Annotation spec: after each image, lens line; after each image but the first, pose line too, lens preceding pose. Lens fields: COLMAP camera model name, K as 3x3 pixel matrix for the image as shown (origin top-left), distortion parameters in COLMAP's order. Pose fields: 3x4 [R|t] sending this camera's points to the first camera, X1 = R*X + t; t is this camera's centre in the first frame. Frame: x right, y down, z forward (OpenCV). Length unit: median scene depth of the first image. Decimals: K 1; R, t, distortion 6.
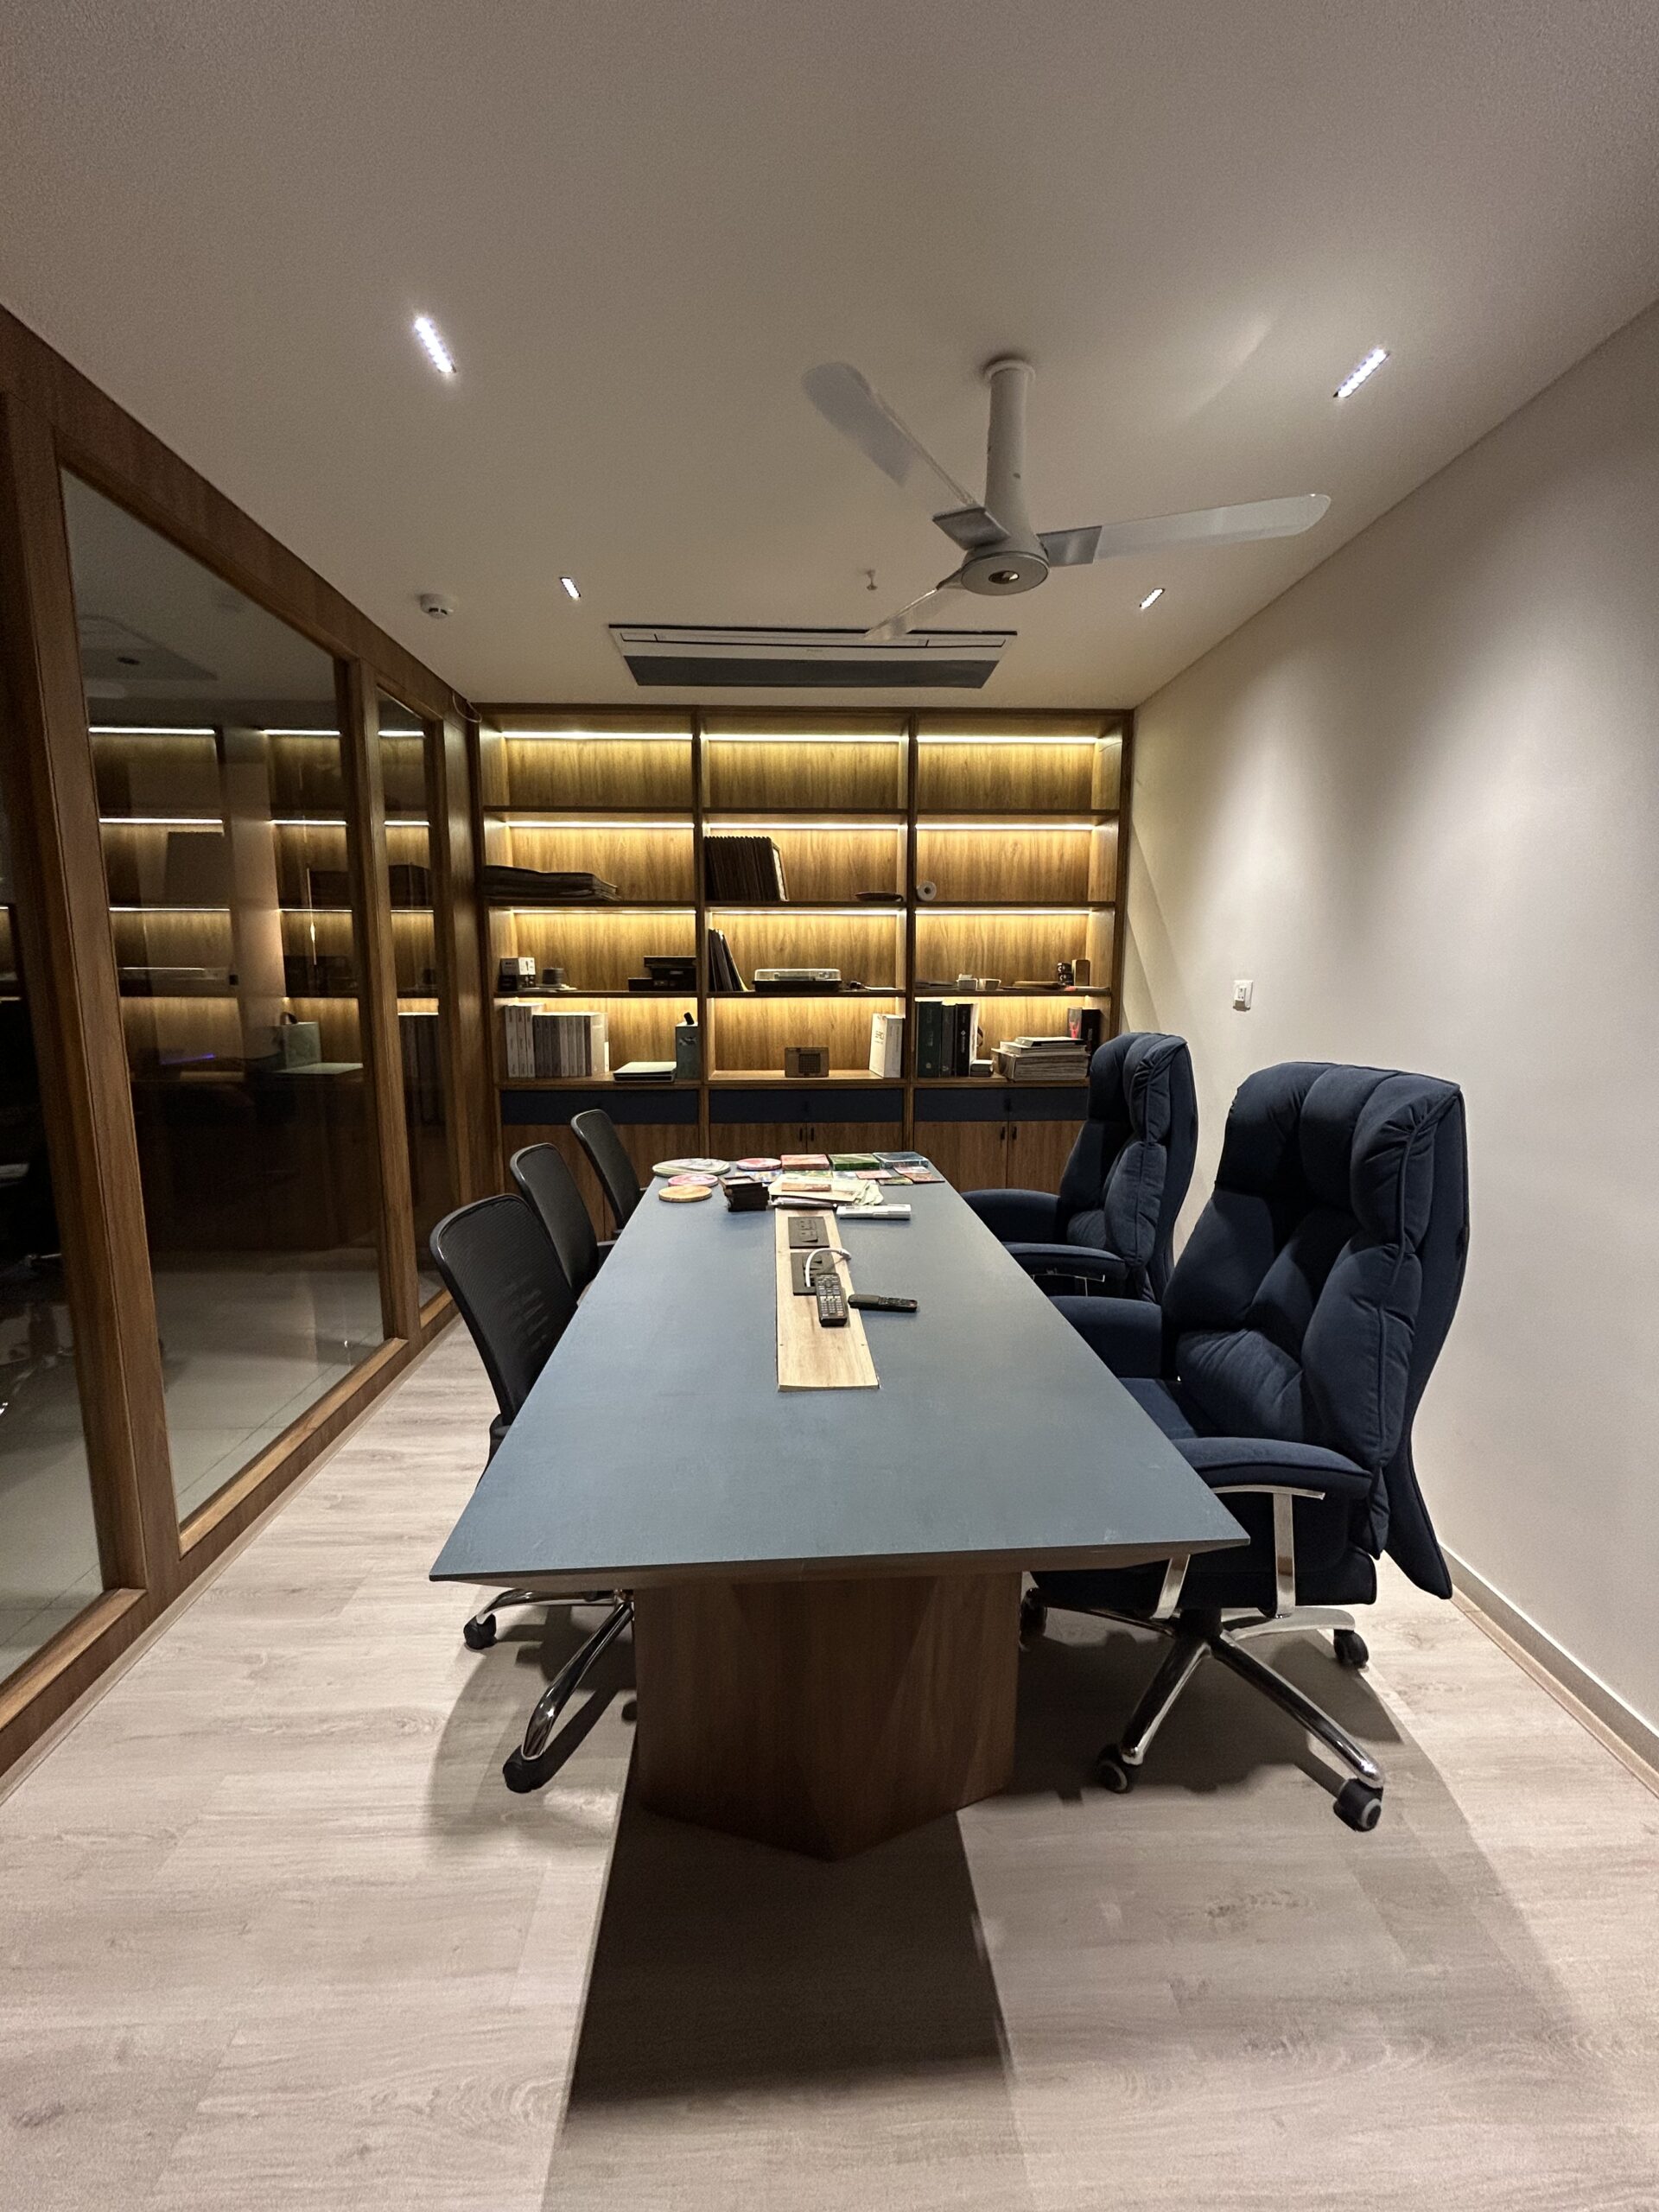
lens RADIAL K [[883.8, 0, 827.1], [0, 883.8, 1105.8], [0, 0, 1]] dist [-0.001194, 0.000096]
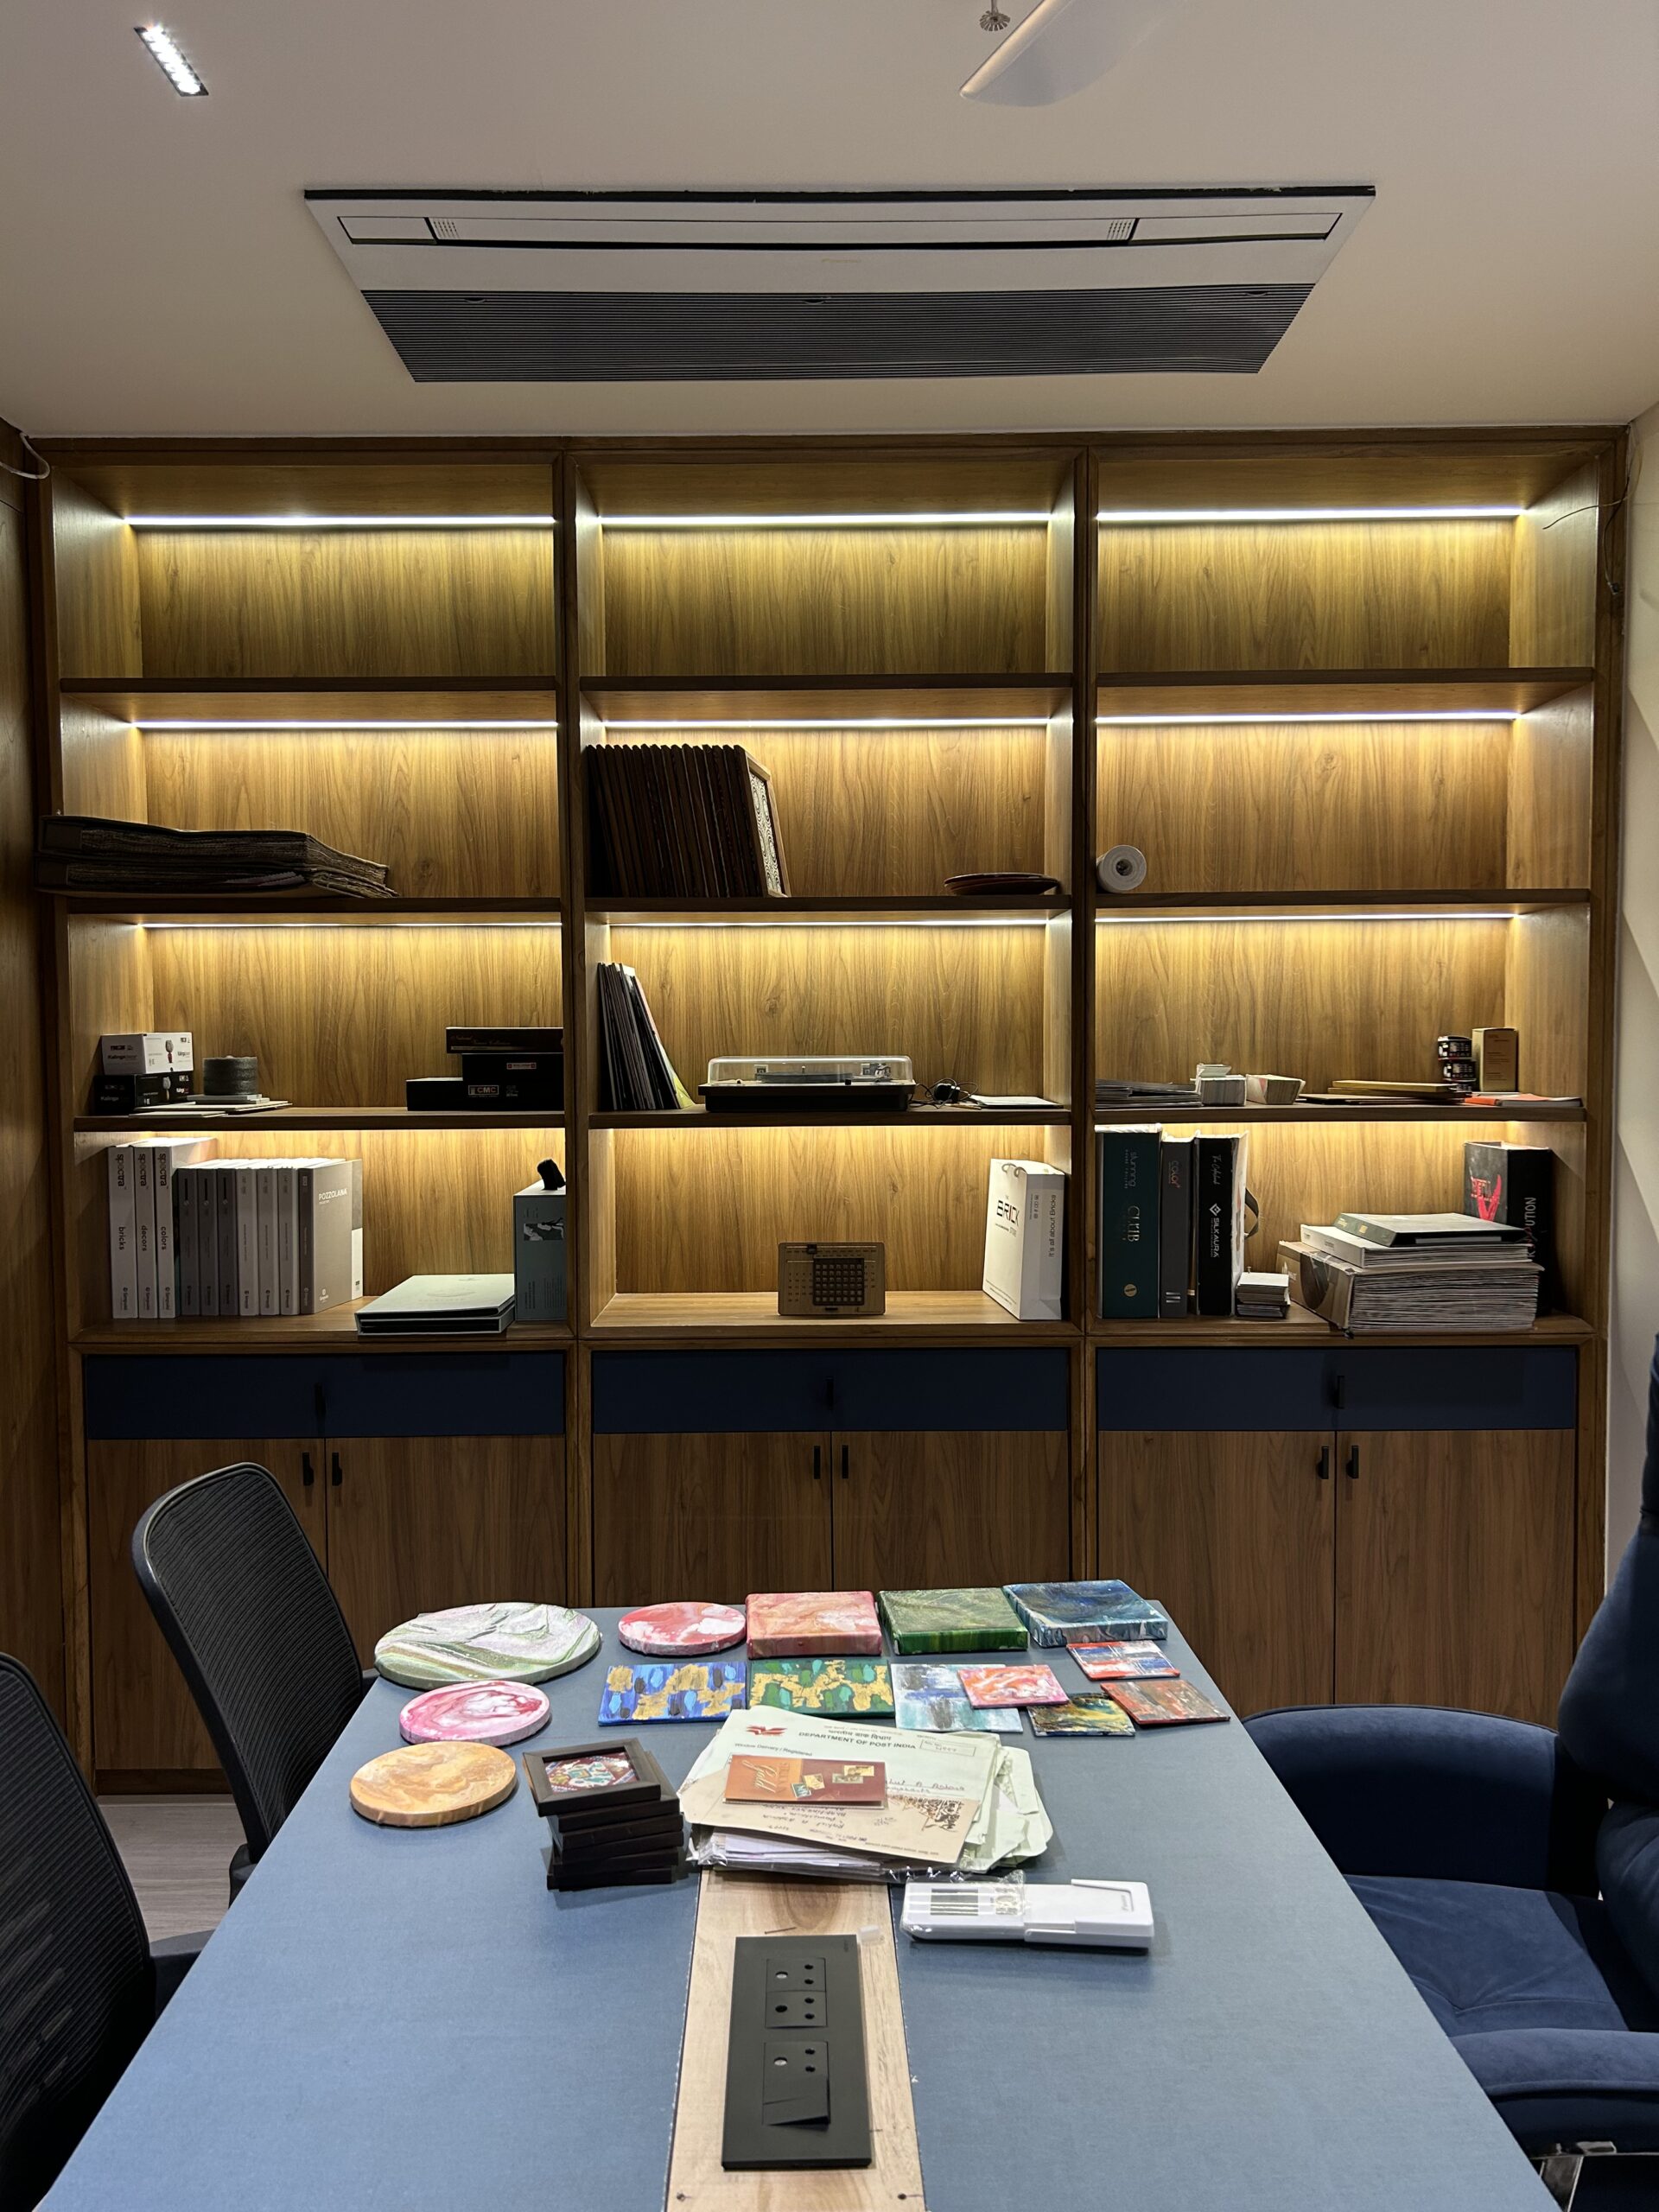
lens RADIAL K [[1640.6, 0, 826.1], [0, 1640.6, 1108.3], [0, 0, 1]] dist [0.046639, -0.048902]
pose [[0.999215, -0.003837, -0.039435, 0.004900], [-0.000160, 0.994901, -0.100858, -0.052884], [0.039621, 0.100785, 0.994119, 0.234448]]
